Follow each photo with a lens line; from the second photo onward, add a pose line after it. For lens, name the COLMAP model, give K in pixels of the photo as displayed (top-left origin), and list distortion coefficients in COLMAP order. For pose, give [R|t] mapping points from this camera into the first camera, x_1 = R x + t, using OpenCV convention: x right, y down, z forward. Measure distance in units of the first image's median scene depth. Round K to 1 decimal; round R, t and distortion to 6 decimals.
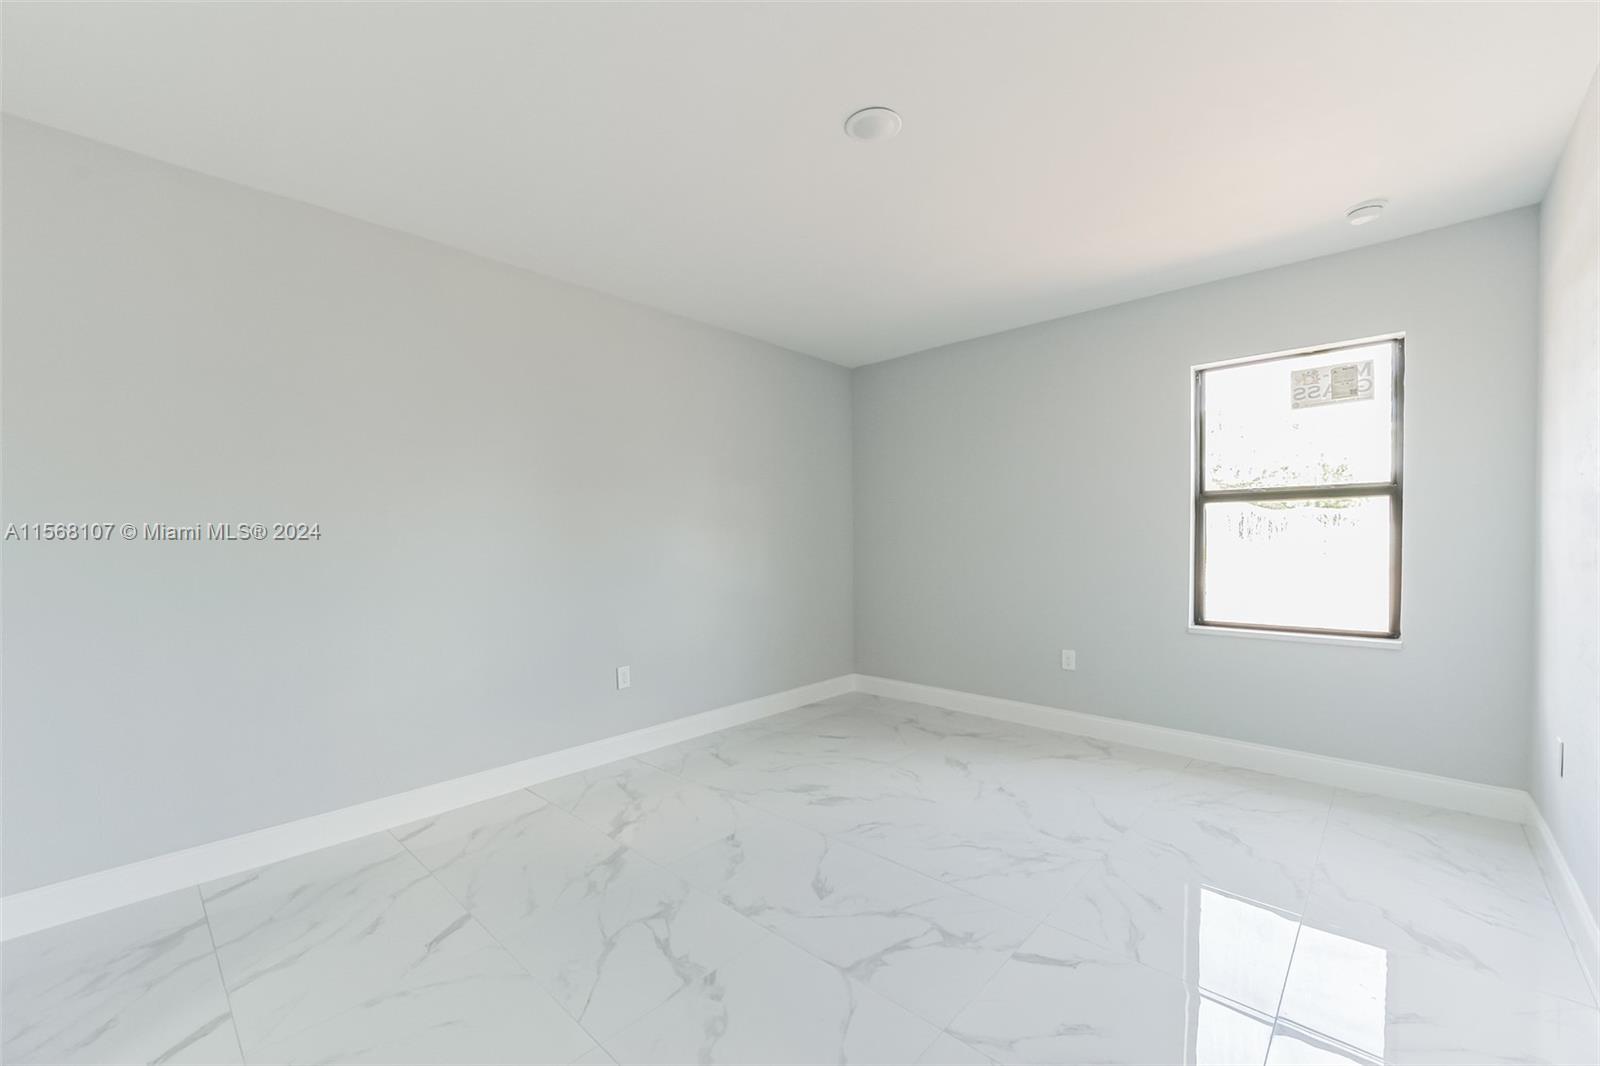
lens RADIAL K [[648.6, 0, 798.5], [0, 648.6, 567.3], [0, 0, 1]] dist [0.000235, -0.000069]
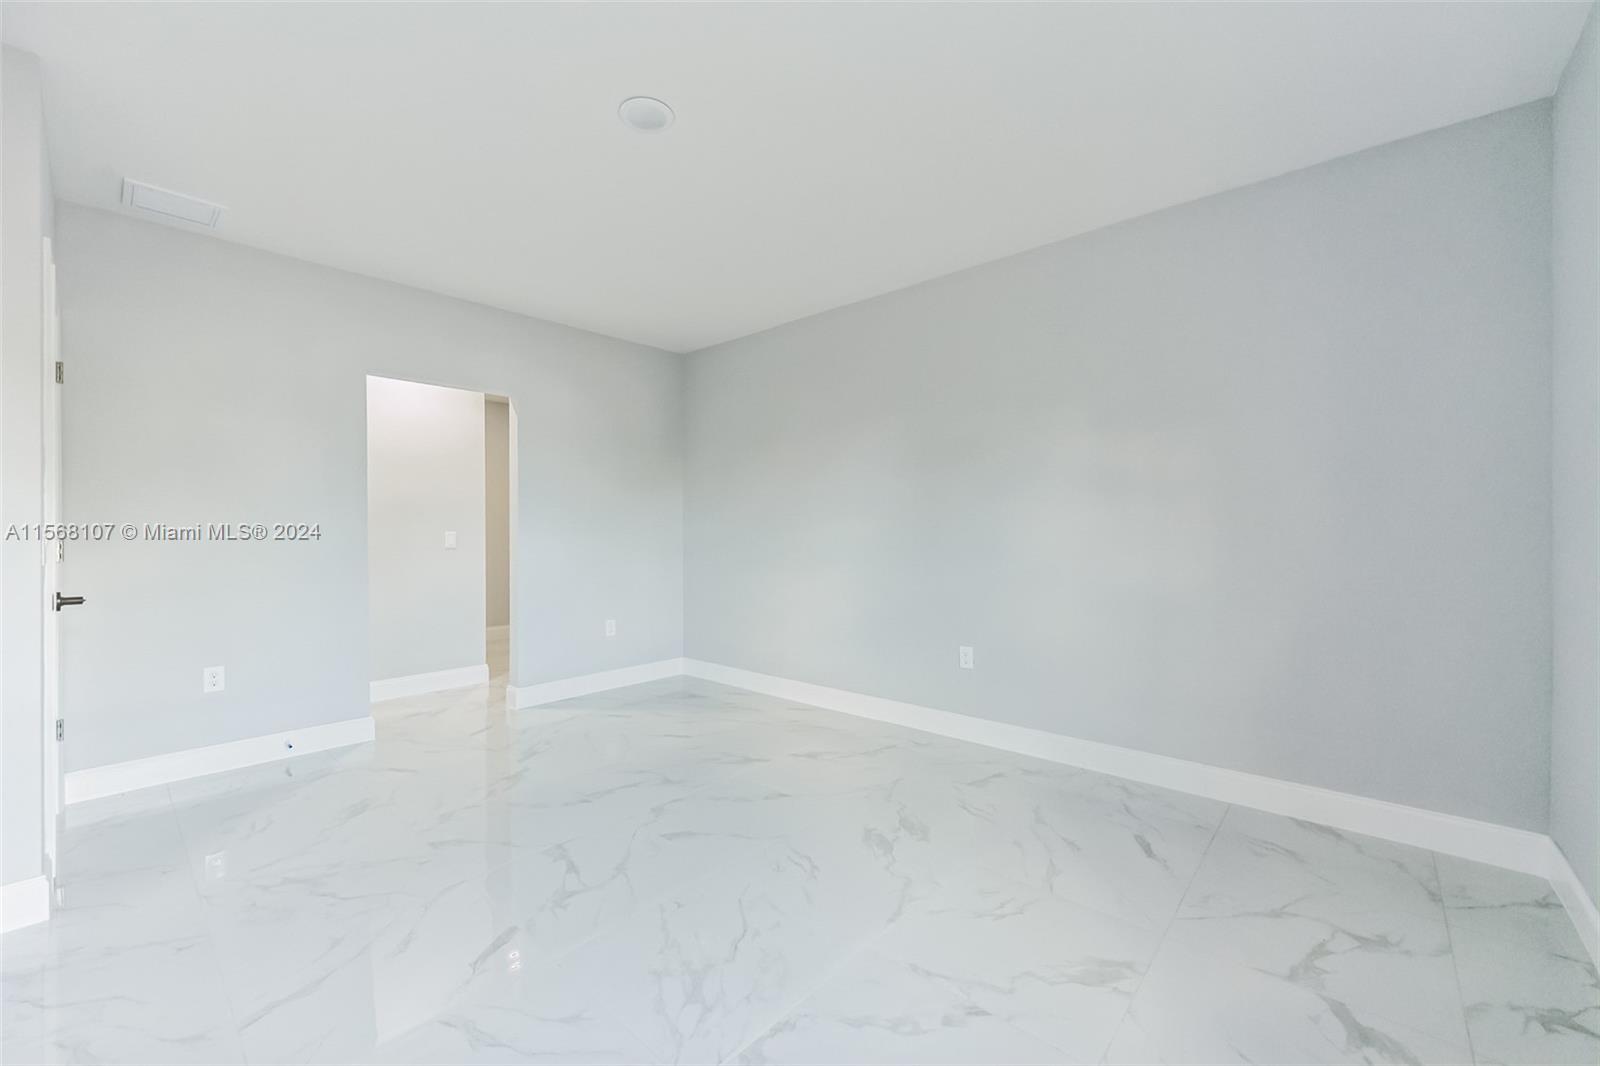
lens RADIAL K [[639.1, 0, 800.0], [0, 639.1, 533.0], [0, 0, 1]] dist [0.000651, 0.000212]
pose [[0.012648, 0.012643, -0.999840, 0.790696], [-0.044129, 0.998953, 0.012073, -0.018461], [0.998946, 0.043970, 0.013192, 0.847732]]
